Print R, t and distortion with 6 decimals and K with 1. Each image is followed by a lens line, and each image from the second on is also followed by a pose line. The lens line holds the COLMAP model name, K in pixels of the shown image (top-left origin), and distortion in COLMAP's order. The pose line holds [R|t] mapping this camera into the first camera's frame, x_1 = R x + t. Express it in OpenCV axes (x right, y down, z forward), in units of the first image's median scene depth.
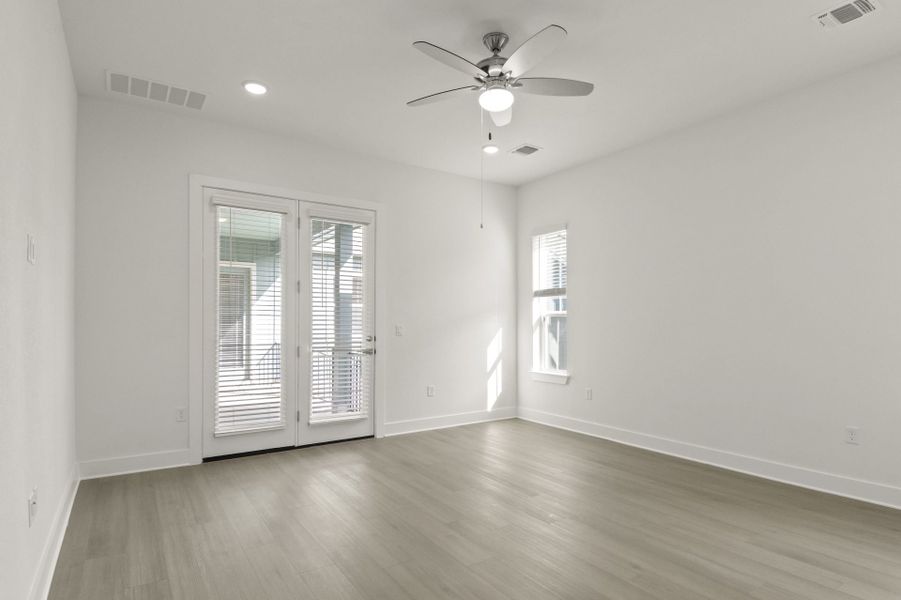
lens RADIAL K [[487.2, 0, 464.4], [0, 487.2, 321.1], [0, 0, 1]] dist [-0.002941, -0.001150]
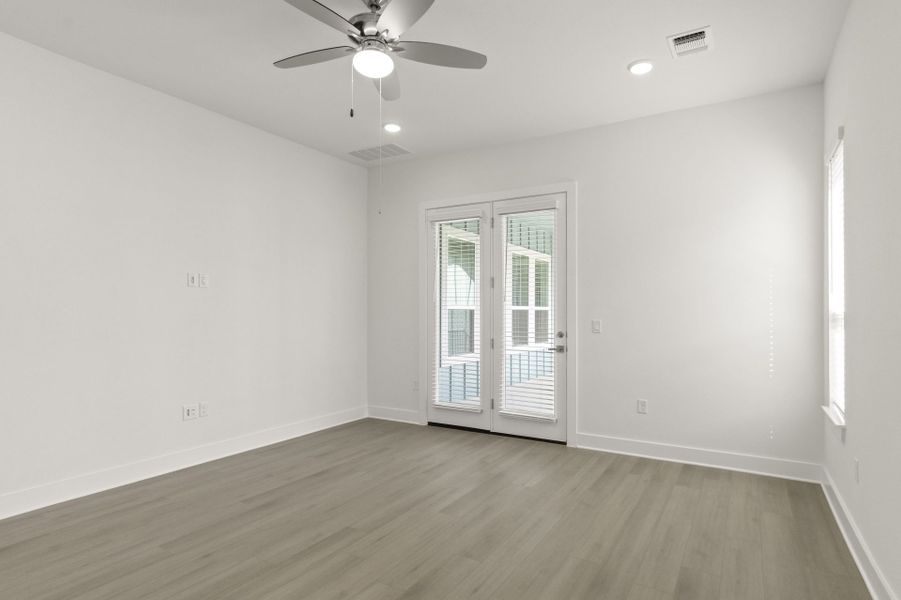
lens RADIAL K [[476.3, 0, 473.2], [0, 476.3, 305.1], [0, 0, 1]] dist [-0.000970, -0.000709]
pose [[0.436380, -0.006662, -0.899738, 0.584145], [0.001205, 0.999976, -0.006820, -0.014081], [0.899762, 0.001892, 0.436377, 0.509257]]
